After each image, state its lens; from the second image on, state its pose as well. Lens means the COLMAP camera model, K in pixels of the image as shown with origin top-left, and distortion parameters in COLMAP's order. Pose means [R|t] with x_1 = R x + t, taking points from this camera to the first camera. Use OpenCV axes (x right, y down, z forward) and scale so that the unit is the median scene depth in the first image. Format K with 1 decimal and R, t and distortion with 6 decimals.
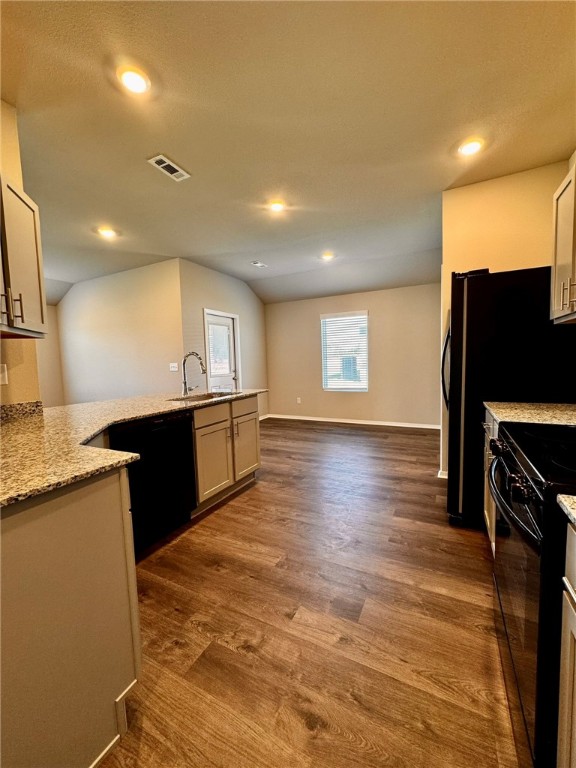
lens RADIAL K [[307.4, 0, 288.0], [0, 307.4, 384.0], [0, 0, 1]] dist [-0.000687, -0.000089]
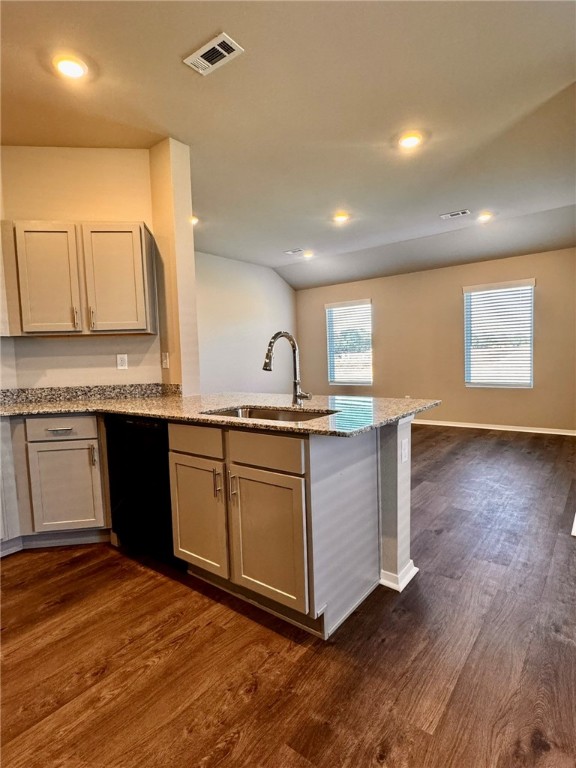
lens RADIAL K [[405.8, 0, 288.0], [0, 405.8, 384.0], [0, 0, 1]] dist [-0.005240, -0.002572]
pose [[-0.181705, 0.105998, -0.977623, 0.553256], [-0.035794, 0.992802, 0.114296, -0.120808], [0.982701, 0.055762, -0.176603, 1.469015]]
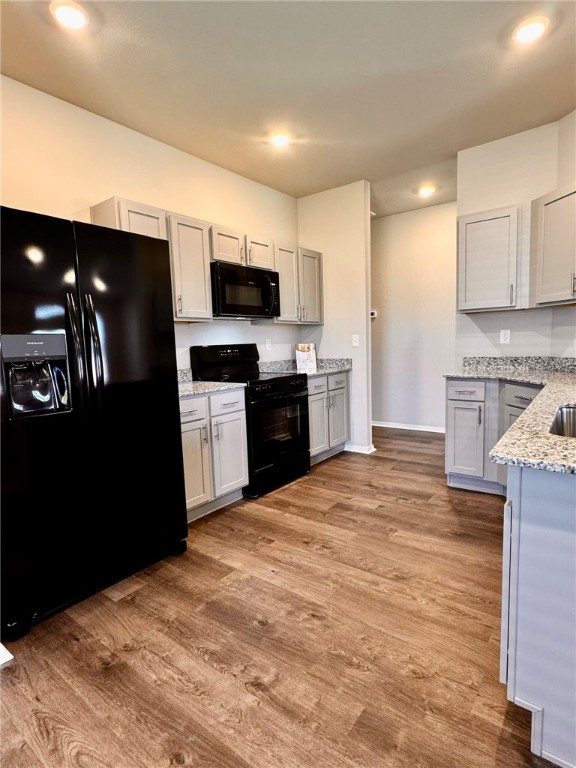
lens RADIAL K [[405.8, 0, 288.0], [0, 405.8, 384.0], [0, 0, 1]] dist [-0.005240, -0.002572]
pose [[-0.981907, 0.044109, 0.184153, 0.040899], [0.077129, 0.981328, 0.176200, -0.146384], [-0.172942, 0.187215, -0.966975, 1.903677]]
